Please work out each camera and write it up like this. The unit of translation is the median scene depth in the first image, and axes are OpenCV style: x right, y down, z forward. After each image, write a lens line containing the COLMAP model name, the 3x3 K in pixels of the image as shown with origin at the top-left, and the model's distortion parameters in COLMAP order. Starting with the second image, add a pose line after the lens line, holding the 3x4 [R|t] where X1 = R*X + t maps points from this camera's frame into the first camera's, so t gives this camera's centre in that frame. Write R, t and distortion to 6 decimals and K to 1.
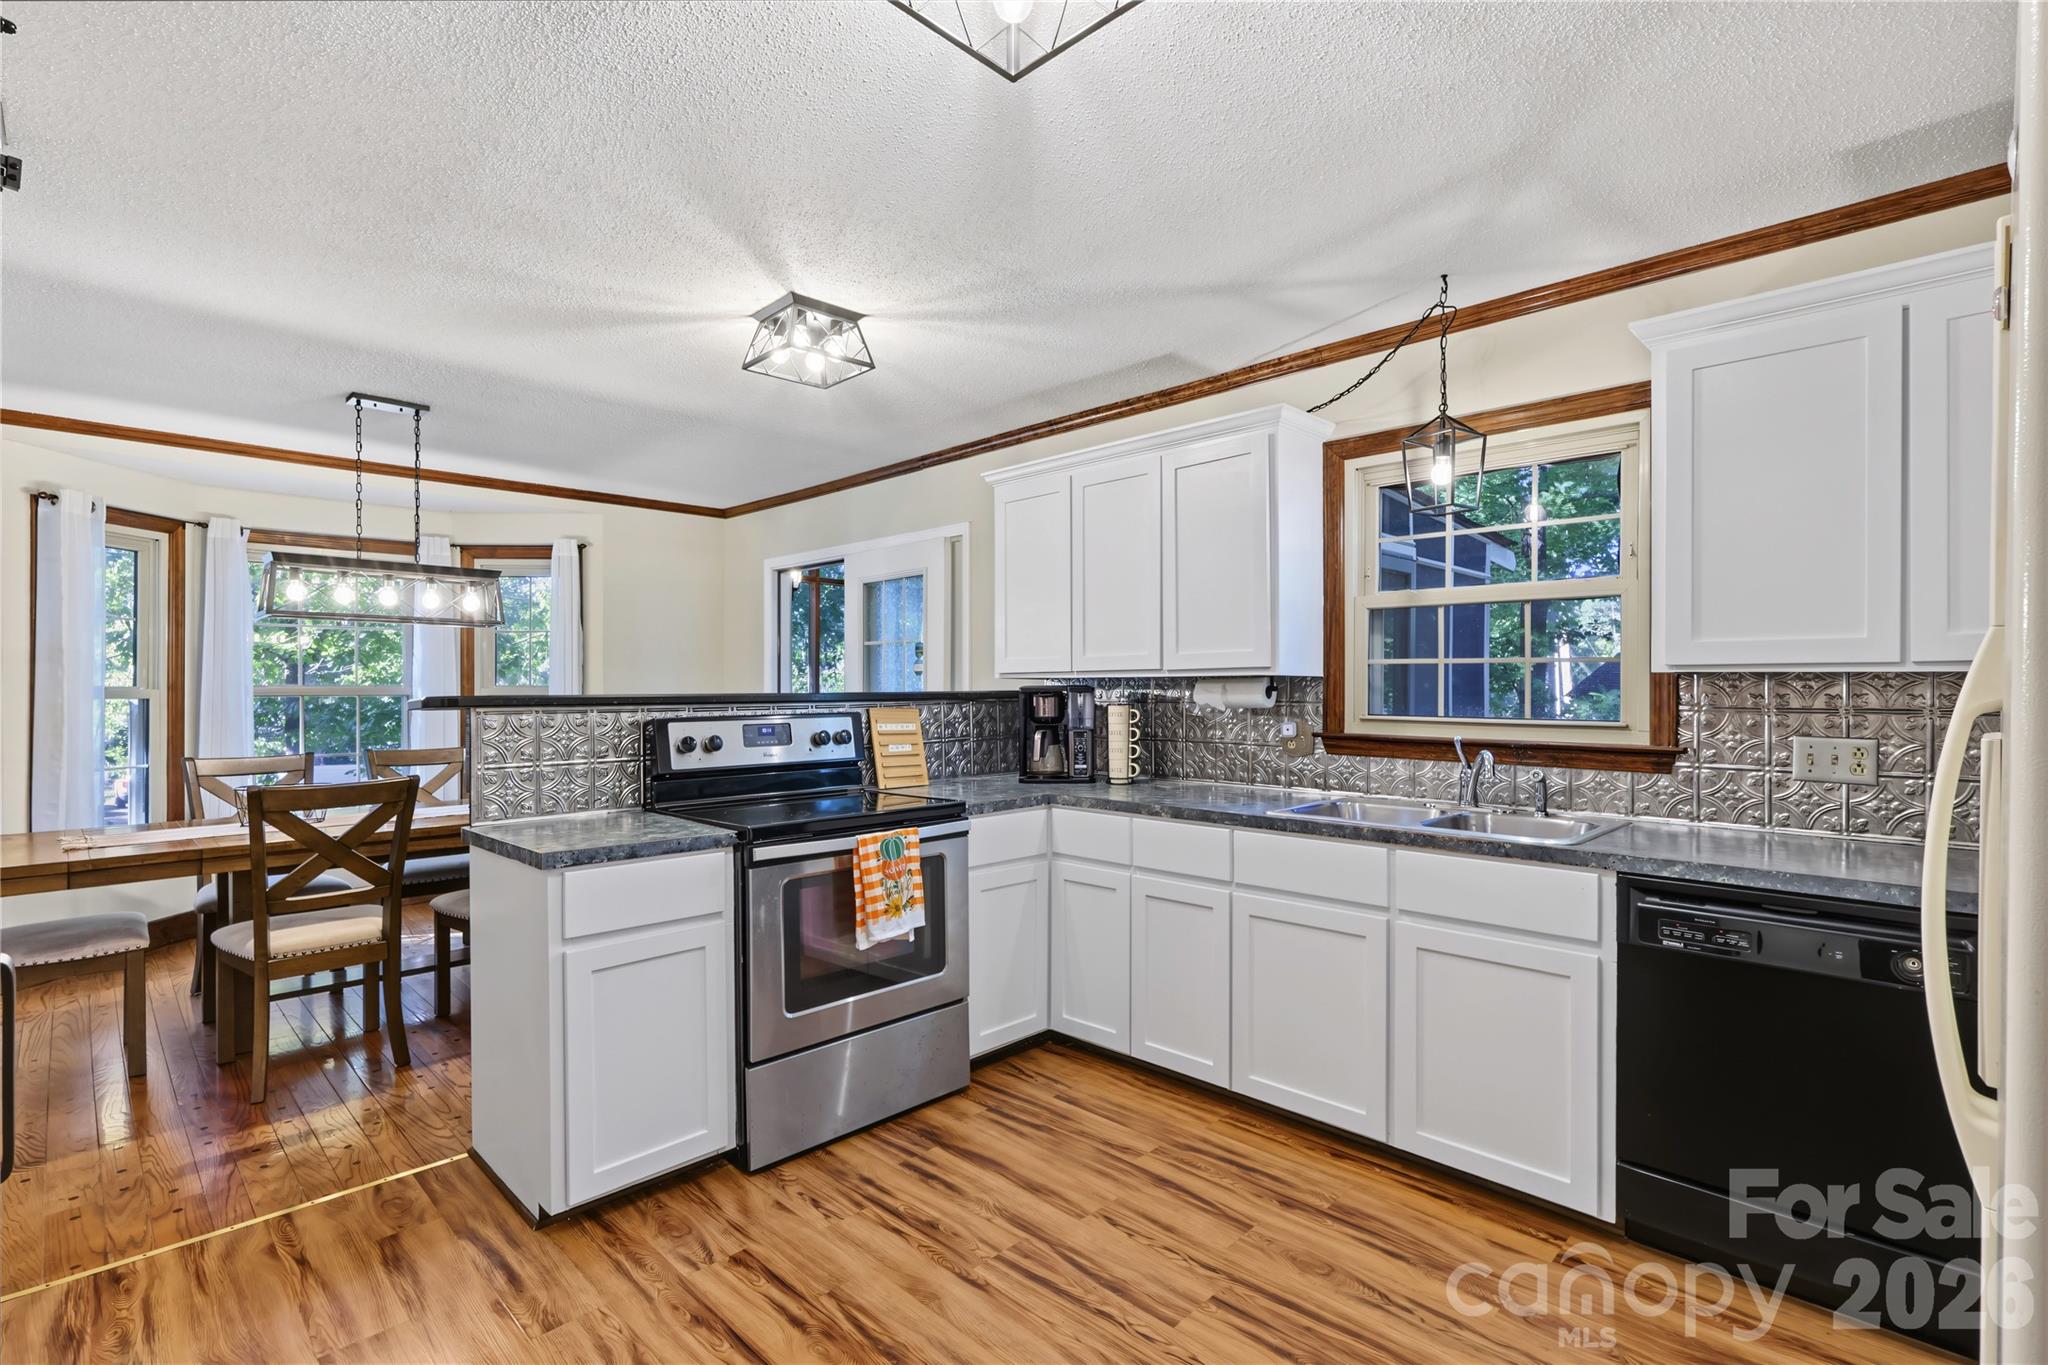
lens RADIAL K [[940.9, 0, 1024.0], [0, 940.9, 682.5], [0, 0, 1]] dist [-0.027330, -0.000042]
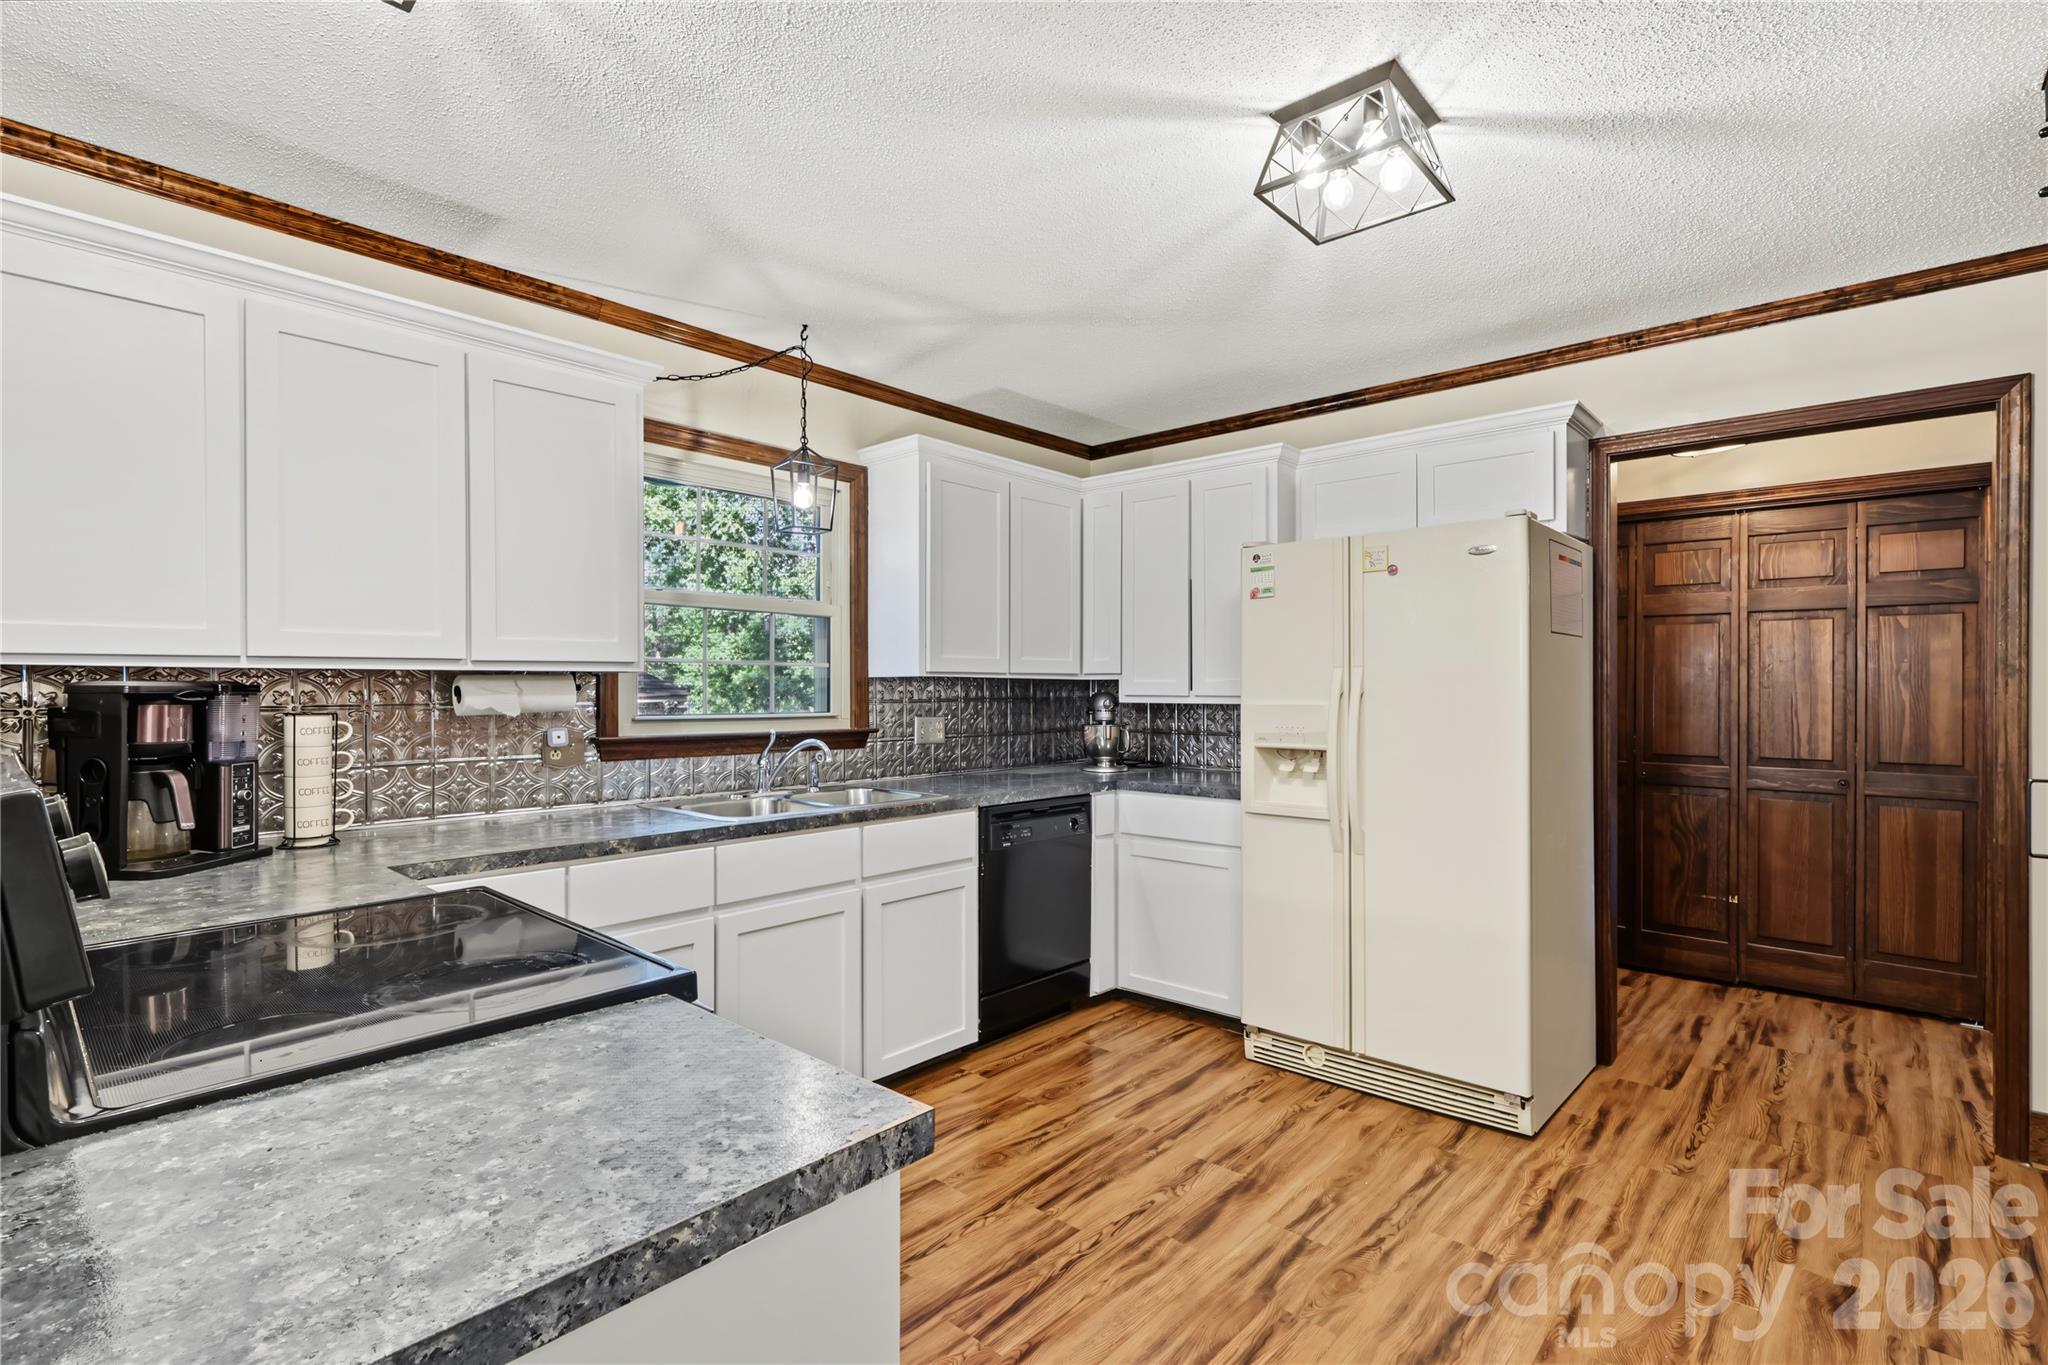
lens RADIAL K [[952.1, 0, 1024.0], [0, 952.1, 682.5], [0, 0, 1]] dist [0.002040, 0.000044]
pose [[-0.046217, 0.004427, 0.998922, -0.699490], [-0.005732, 0.999973, -0.004697, 0.003958], [-0.998915, -0.005943, -0.046190, 0.755495]]
